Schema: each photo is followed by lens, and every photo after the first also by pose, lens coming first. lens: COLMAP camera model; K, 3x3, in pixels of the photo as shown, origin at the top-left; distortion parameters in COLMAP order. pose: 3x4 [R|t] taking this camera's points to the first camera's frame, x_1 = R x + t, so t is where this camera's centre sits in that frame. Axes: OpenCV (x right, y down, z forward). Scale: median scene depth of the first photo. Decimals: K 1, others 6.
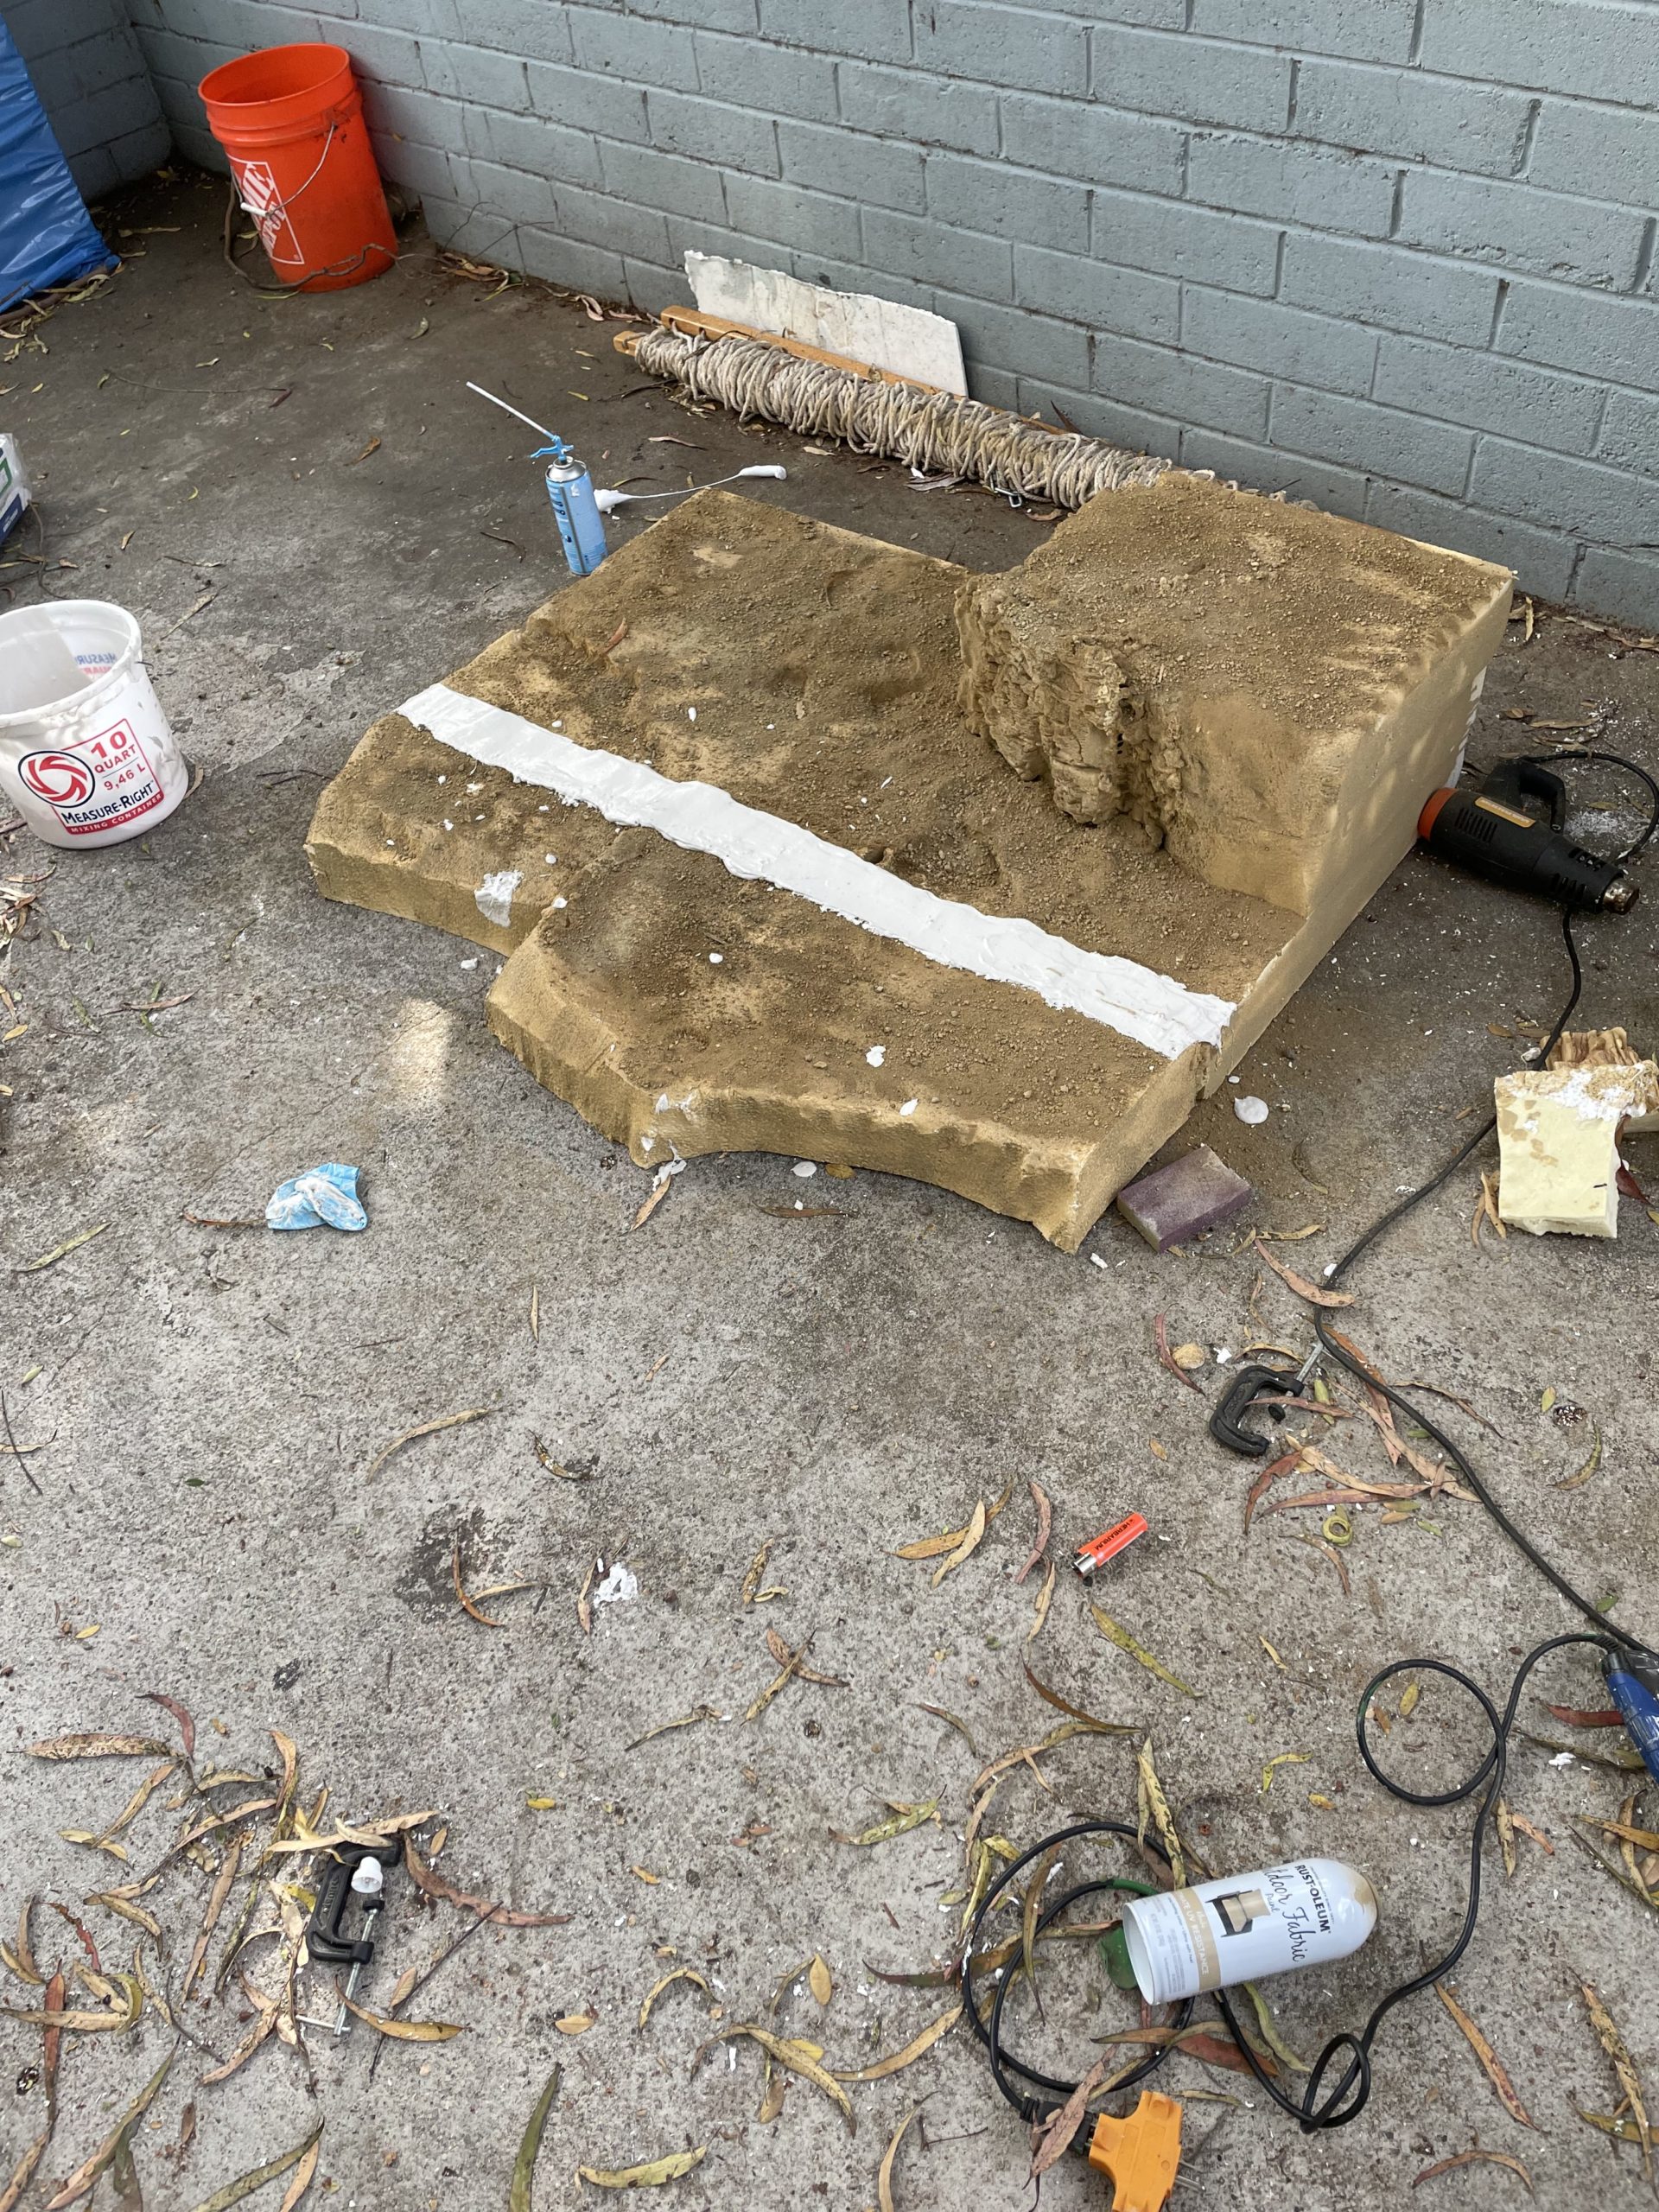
lens RADIAL K [[1683.7, 0, 829.5], [0, 1683.7, 1106.0], [0, 0, 1]] dist [0.087444, -0.109060]
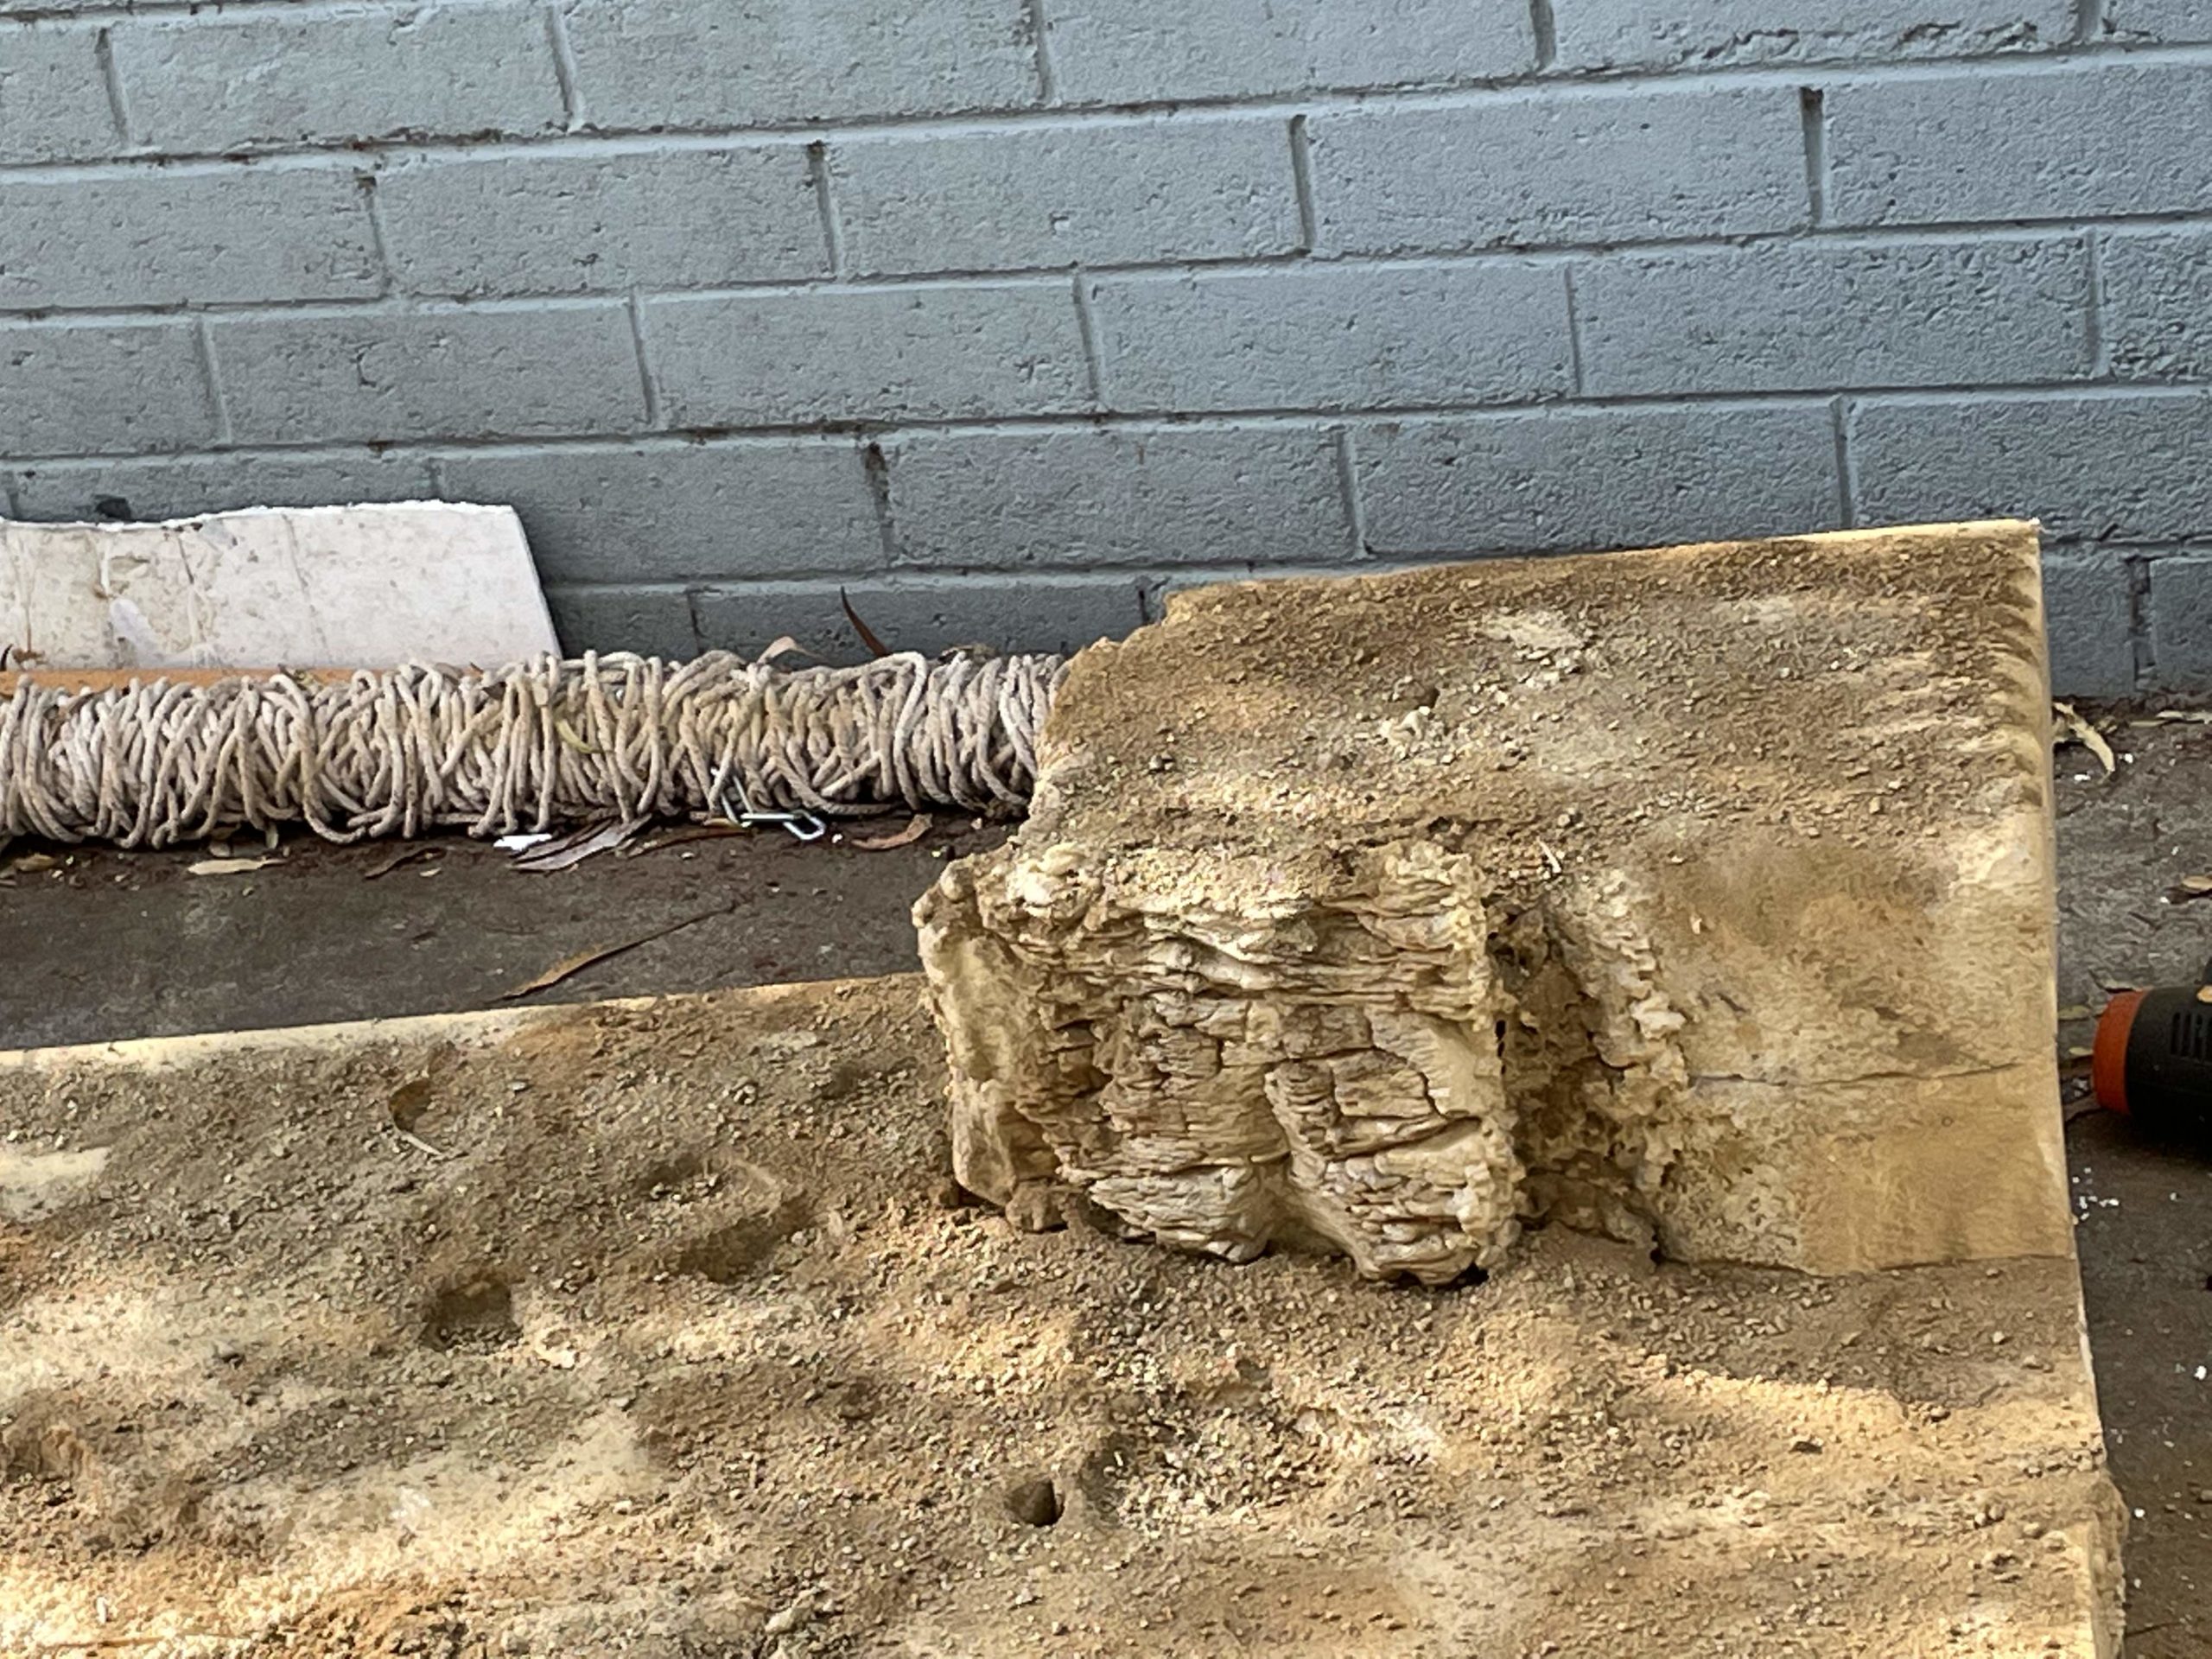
lens RADIAL K [[5308.7, 0, 1106.0], [0, 5308.7, 829.5], [0, 0, 1]] dist [0.101708, 0.397227]
pose [[0.930128, -0.219854, 0.294154, -0.203470], [0.320145, 0.877859, -0.356189, 0.124872], [-0.179916, 0.425473, 0.886906, -0.147413]]
